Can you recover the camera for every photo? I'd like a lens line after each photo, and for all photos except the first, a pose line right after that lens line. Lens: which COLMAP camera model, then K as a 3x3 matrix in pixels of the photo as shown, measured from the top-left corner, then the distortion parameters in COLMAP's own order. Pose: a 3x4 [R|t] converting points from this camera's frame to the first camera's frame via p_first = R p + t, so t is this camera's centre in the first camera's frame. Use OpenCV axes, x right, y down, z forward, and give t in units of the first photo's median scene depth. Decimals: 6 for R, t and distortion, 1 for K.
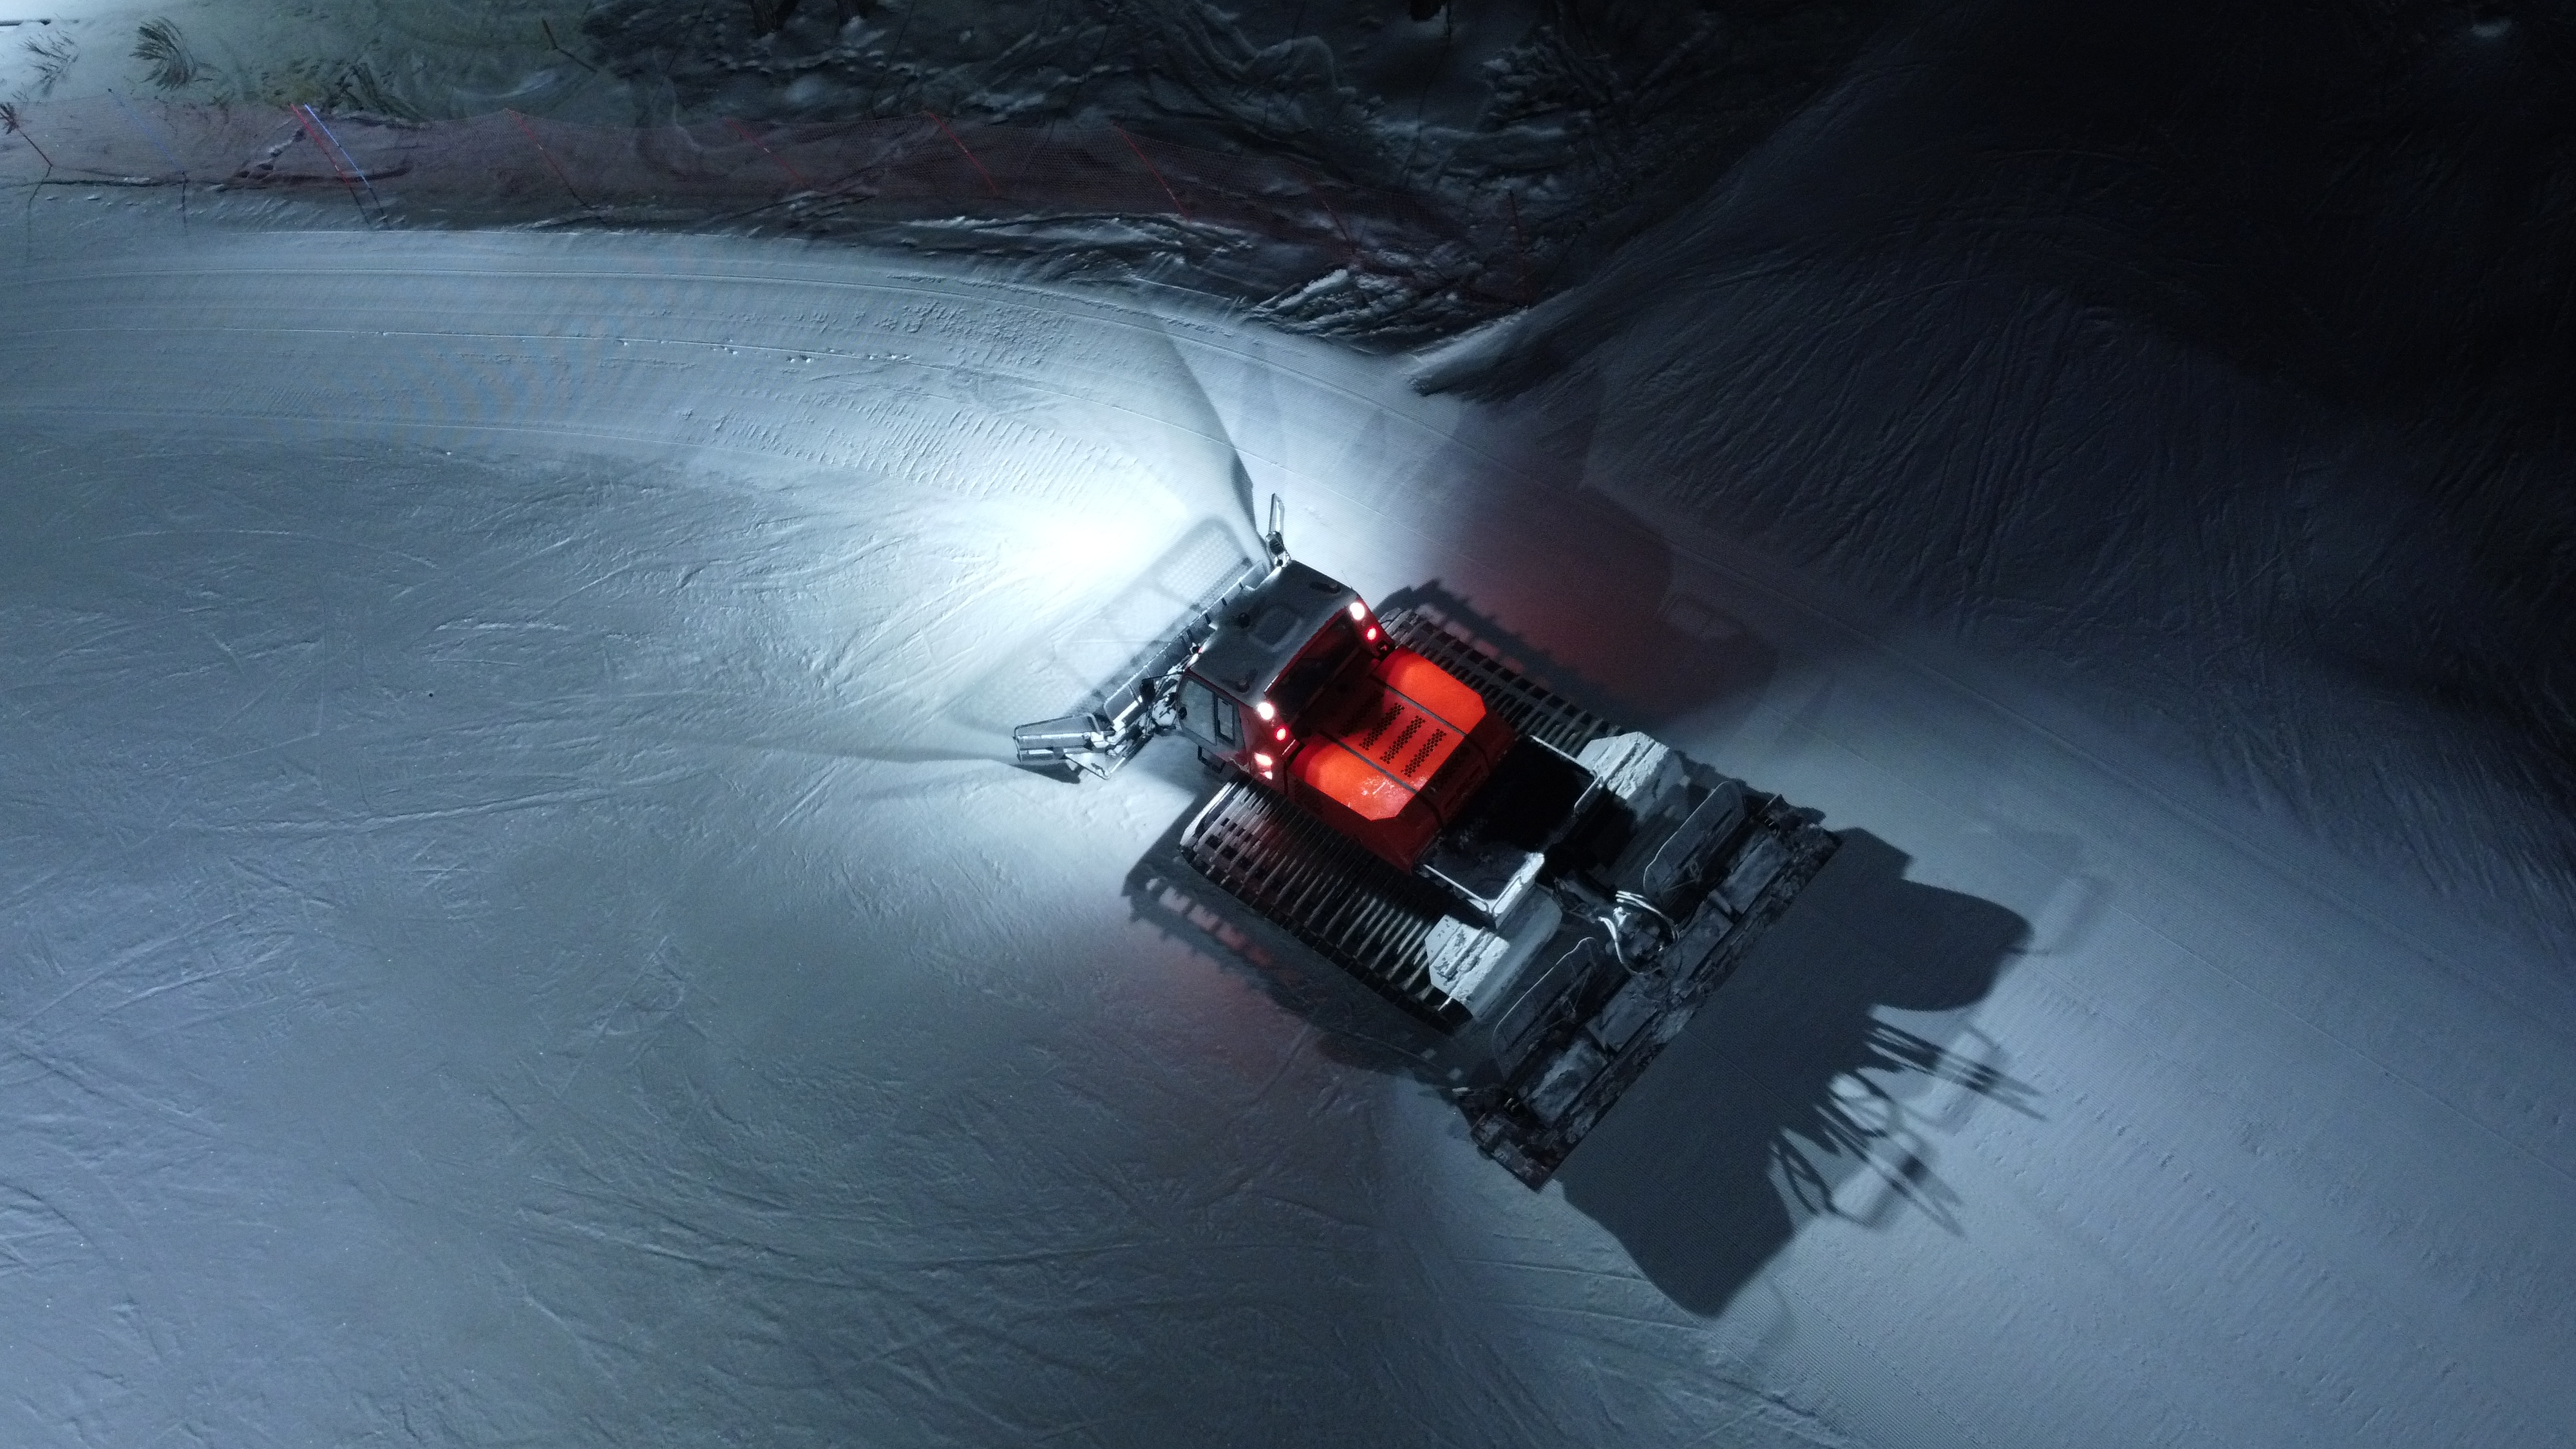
lens RADIAL K [[1950.6, 0, 1288.0], [0, 1950.6, 724.5], [0, 0, 1]] dist [-0.000295, -0.009664]
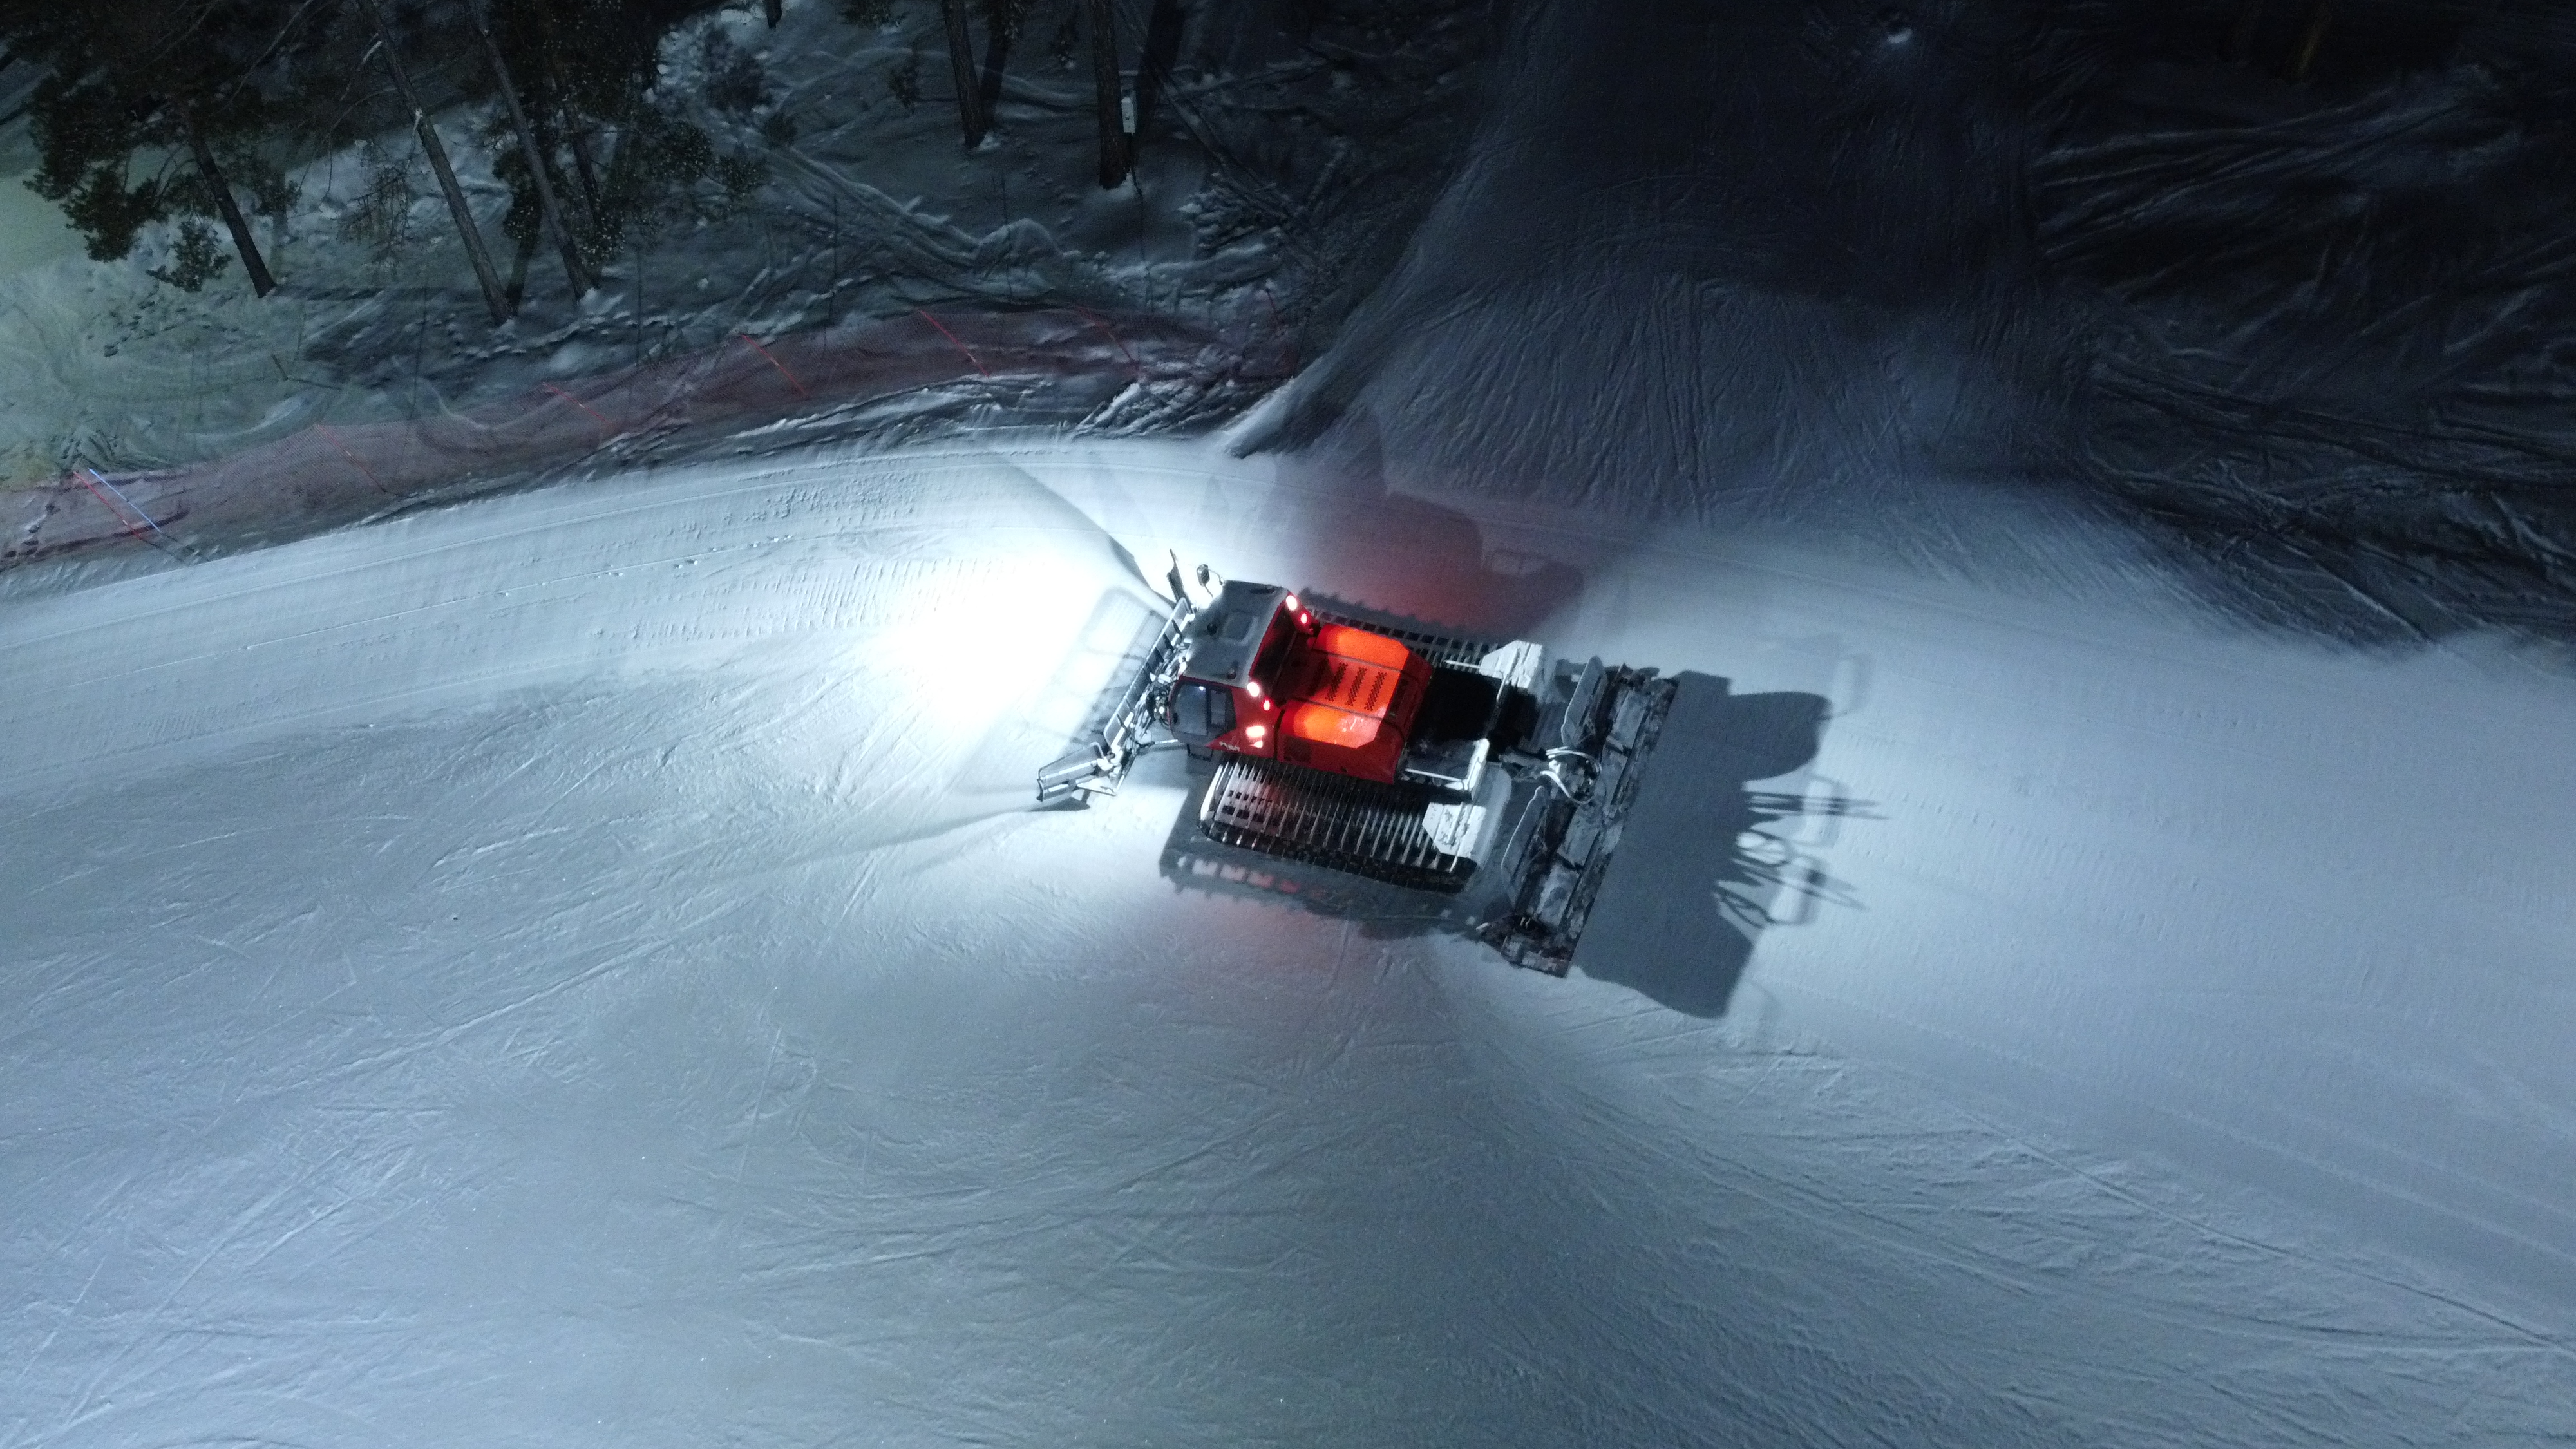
lens RADIAL K [[1950.6, 0, 1288.0], [0, 1950.6, 724.5], [0, 0, 1]] dist [-0.000295, -0.009664]
pose [[0.939303, -0.251138, 0.233749, -0.232773], [0.273104, 0.959693, -0.066362, 0.083992], [-0.207662, 0.126172, 0.970030, -0.191238]]
